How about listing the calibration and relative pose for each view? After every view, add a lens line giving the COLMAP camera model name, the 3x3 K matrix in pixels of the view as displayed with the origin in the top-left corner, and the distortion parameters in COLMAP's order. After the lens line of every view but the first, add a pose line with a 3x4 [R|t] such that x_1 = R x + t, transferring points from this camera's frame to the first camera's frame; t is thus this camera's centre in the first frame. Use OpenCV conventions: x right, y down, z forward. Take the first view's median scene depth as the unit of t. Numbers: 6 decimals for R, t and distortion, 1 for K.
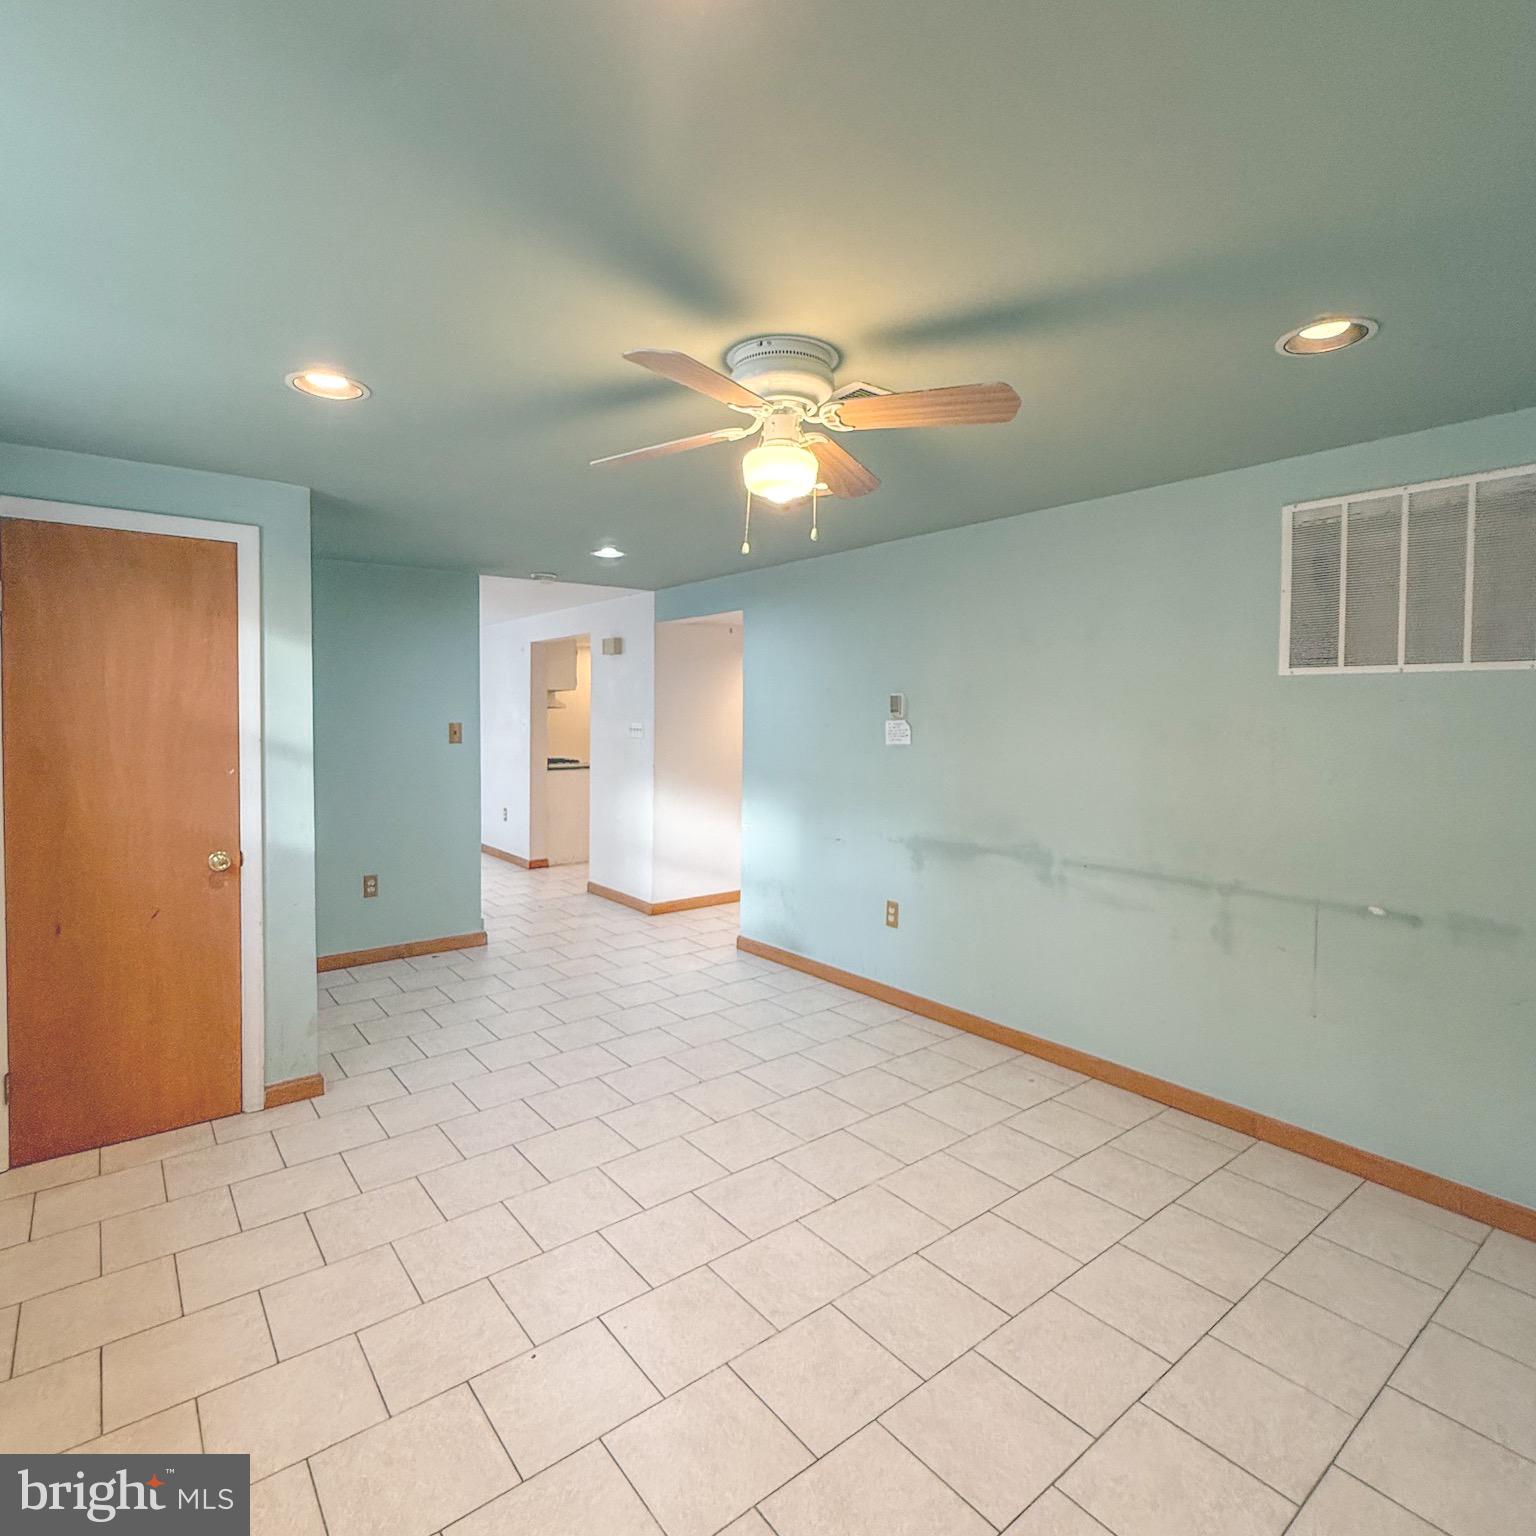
lens RADIAL K [[842.6, 0, 708.7], [0, 842.6, 743.8], [0, 0, 1]] dist [-0.001701, 0.000792]
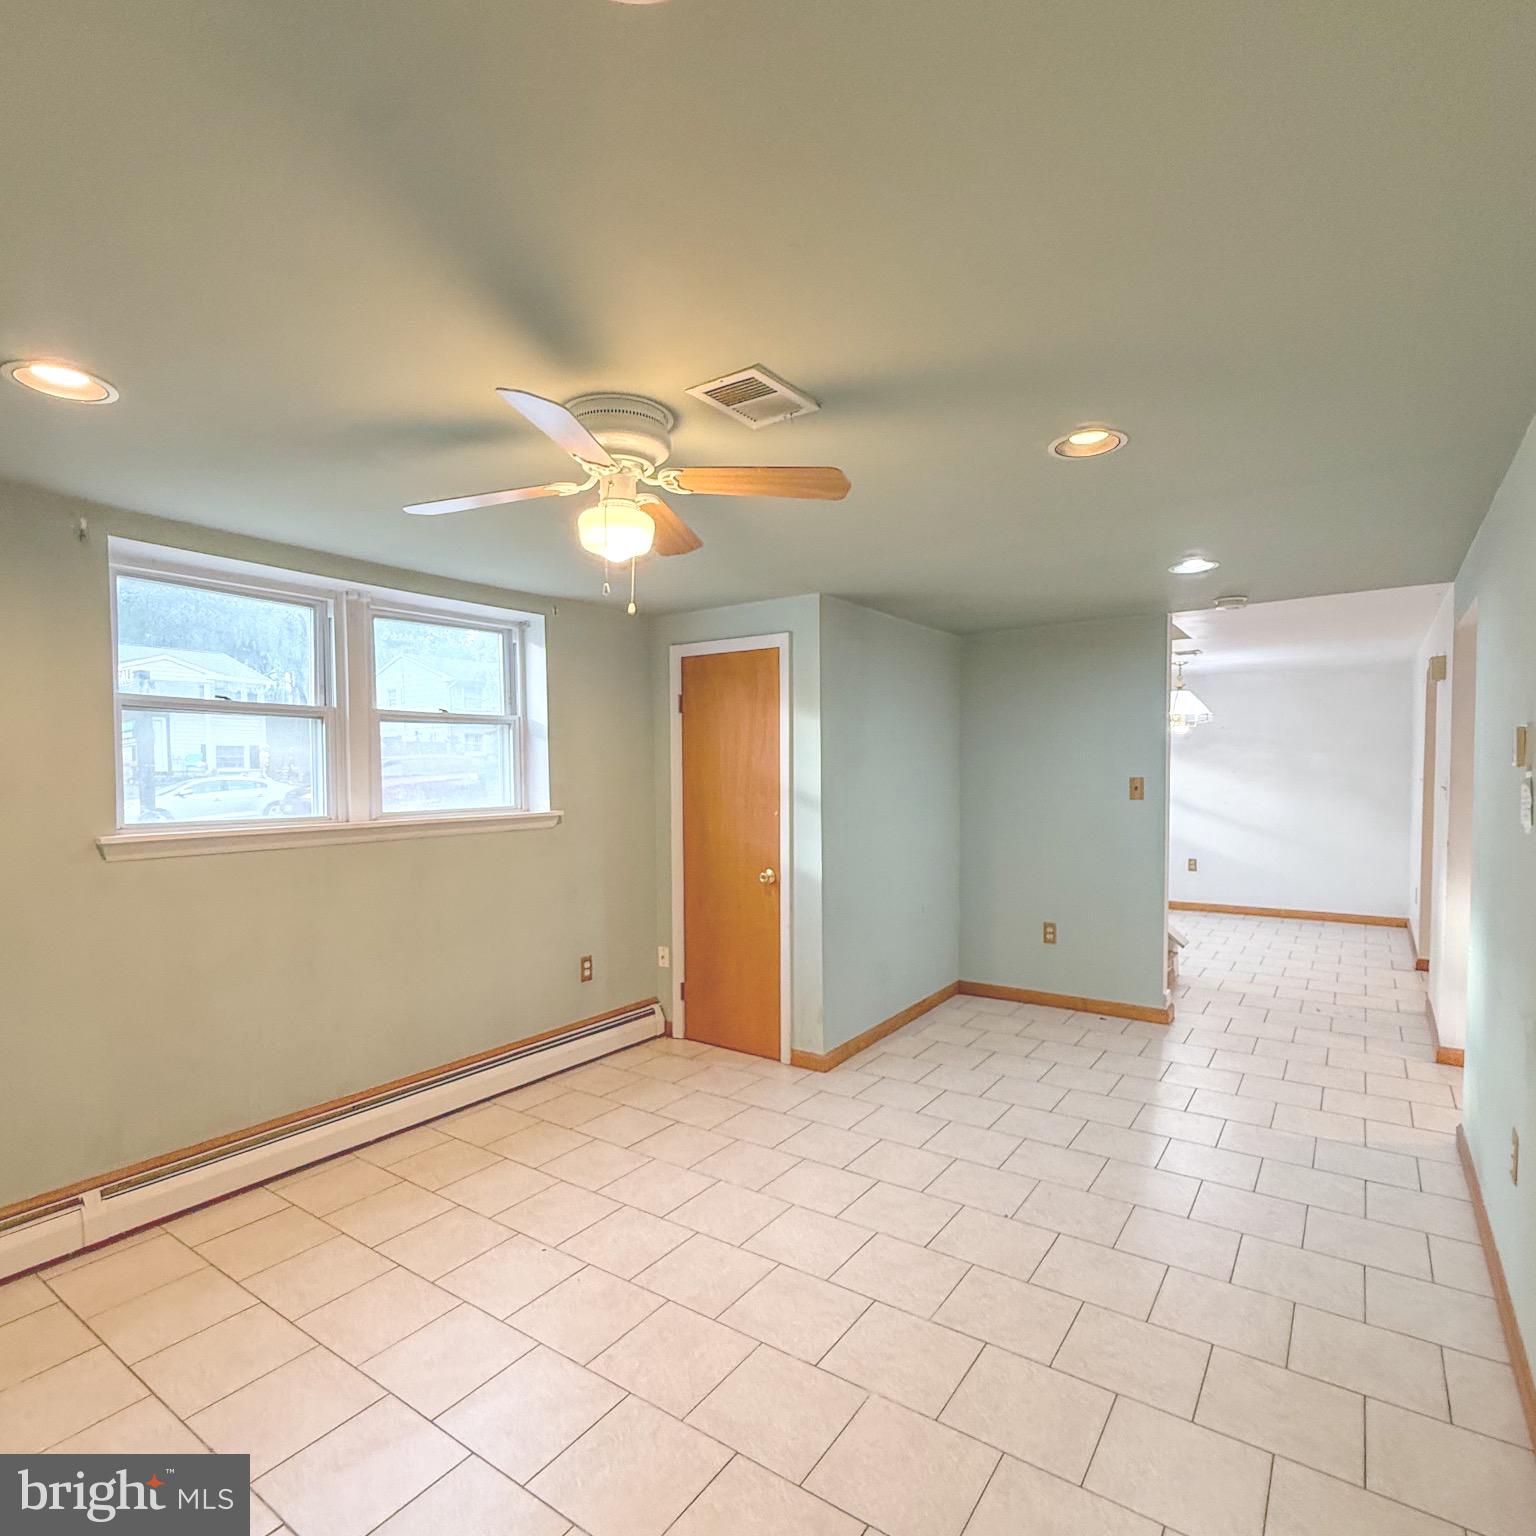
lens RADIAL K [[826.3, 0, 806.1], [0, 826.3, 795.3], [0, 0, 1]] dist [-0.000297, 0.015130]
pose [[0.357148, 0.030690, -0.933544, 0.714966], [-0.025799, 0.999403, 0.022985, -0.028271], [0.933692, 0.015875, 0.357726, 0.555674]]
